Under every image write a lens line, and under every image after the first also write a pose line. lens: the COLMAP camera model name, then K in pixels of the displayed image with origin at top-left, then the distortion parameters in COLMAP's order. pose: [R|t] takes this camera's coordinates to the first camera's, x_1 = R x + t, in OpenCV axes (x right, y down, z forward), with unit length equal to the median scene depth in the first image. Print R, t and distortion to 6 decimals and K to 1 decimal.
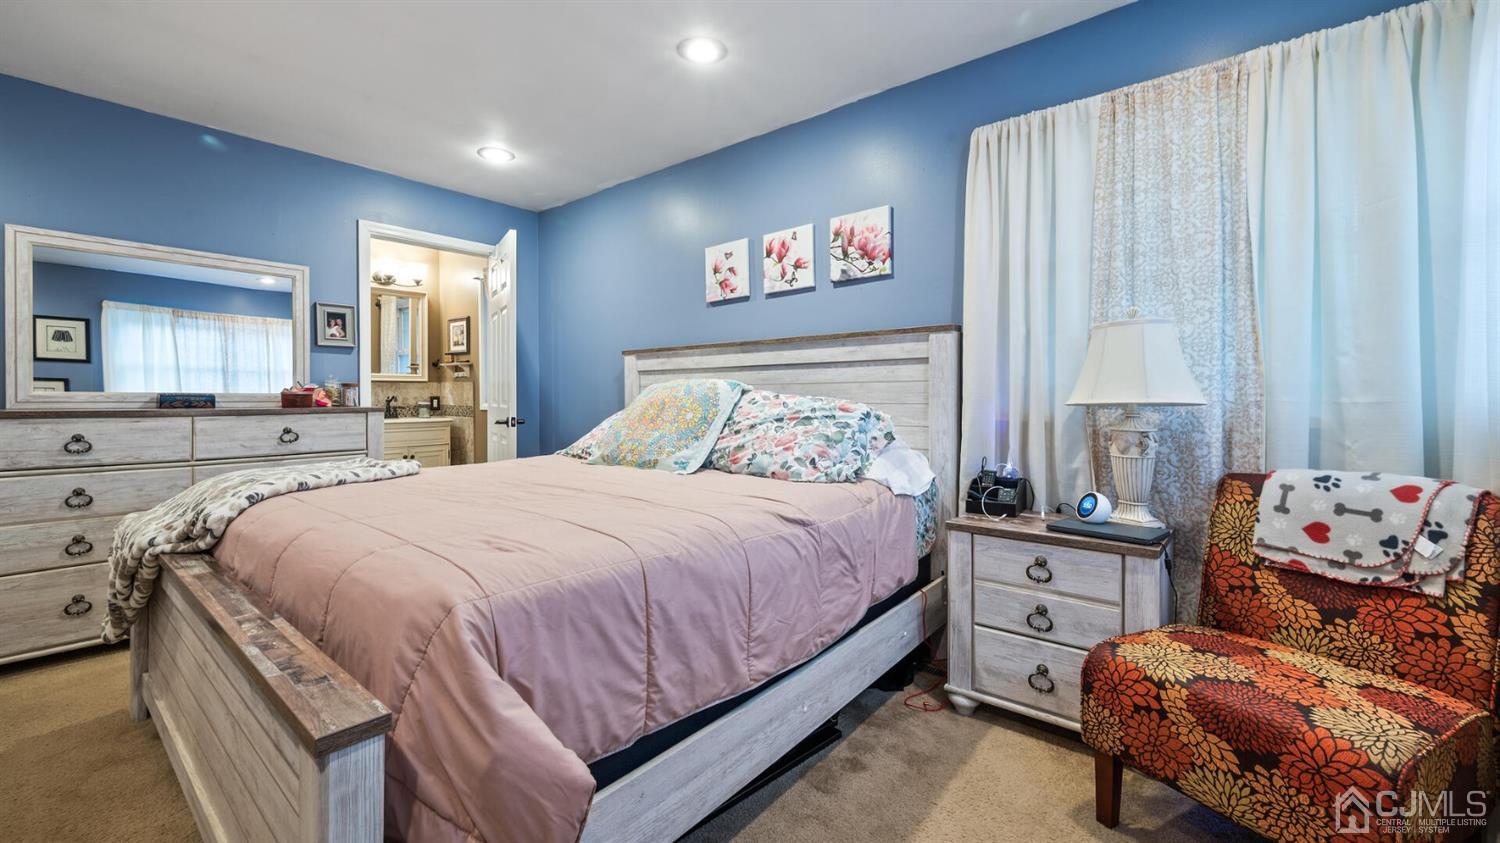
lens RADIAL K [[601.6, 0, 748.6], [0, 601.6, 395.4], [0, 0, 1]] dist [0.000557, 0.000041]
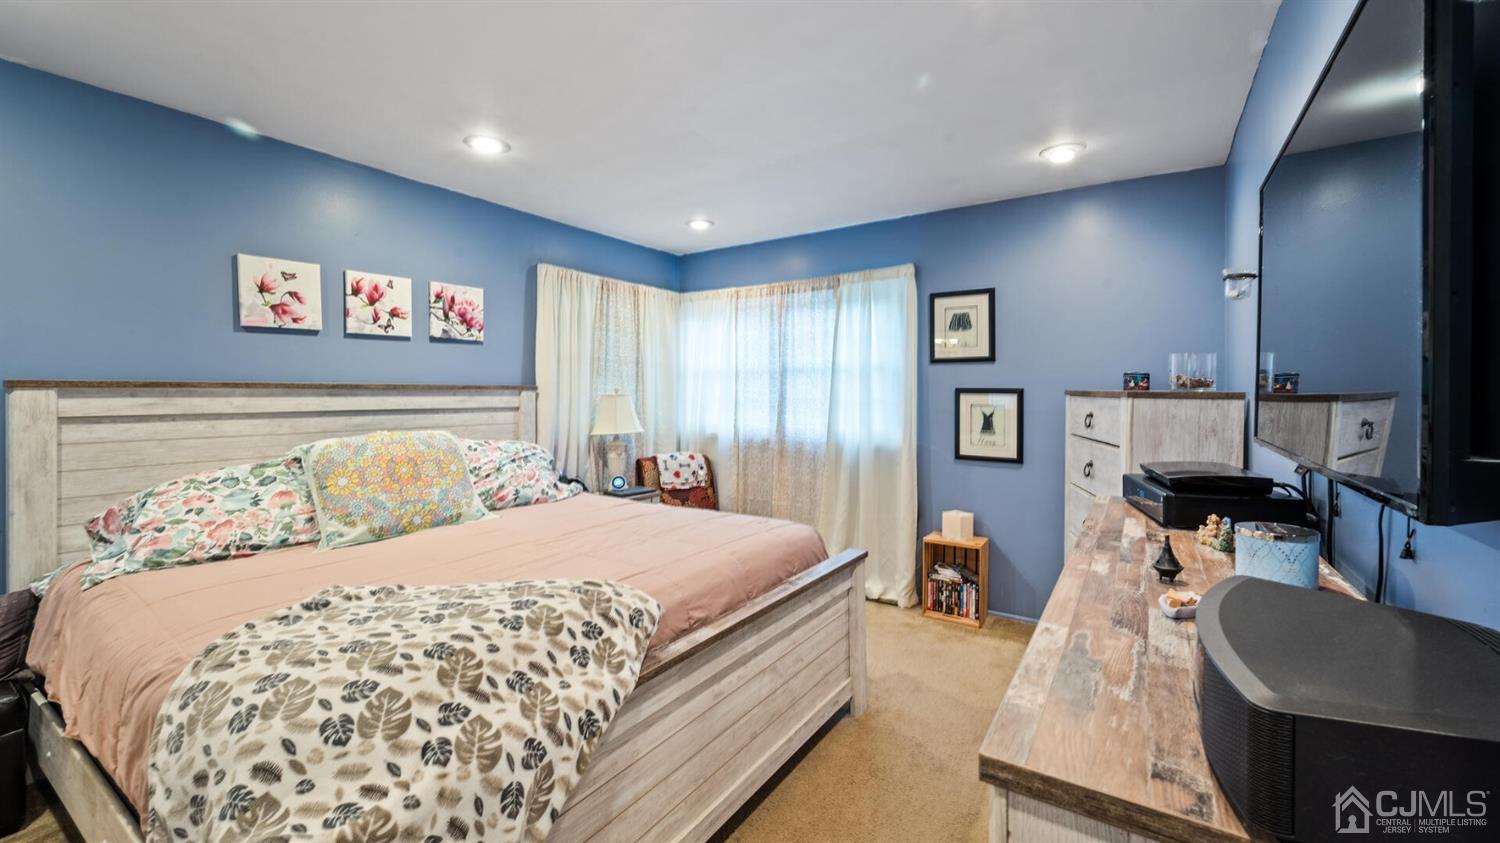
lens RADIAL K [[601.6, 0, 748.6], [0, 601.6, 395.4], [0, 0, 1]] dist [0.000557, 0.000041]
pose [[-0.097272, -0.004455, 0.995248, -1.007136], [-0.007307, 0.999966, 0.003762, -0.084454], [-0.995231, -0.006906, -0.097301, 0.495738]]
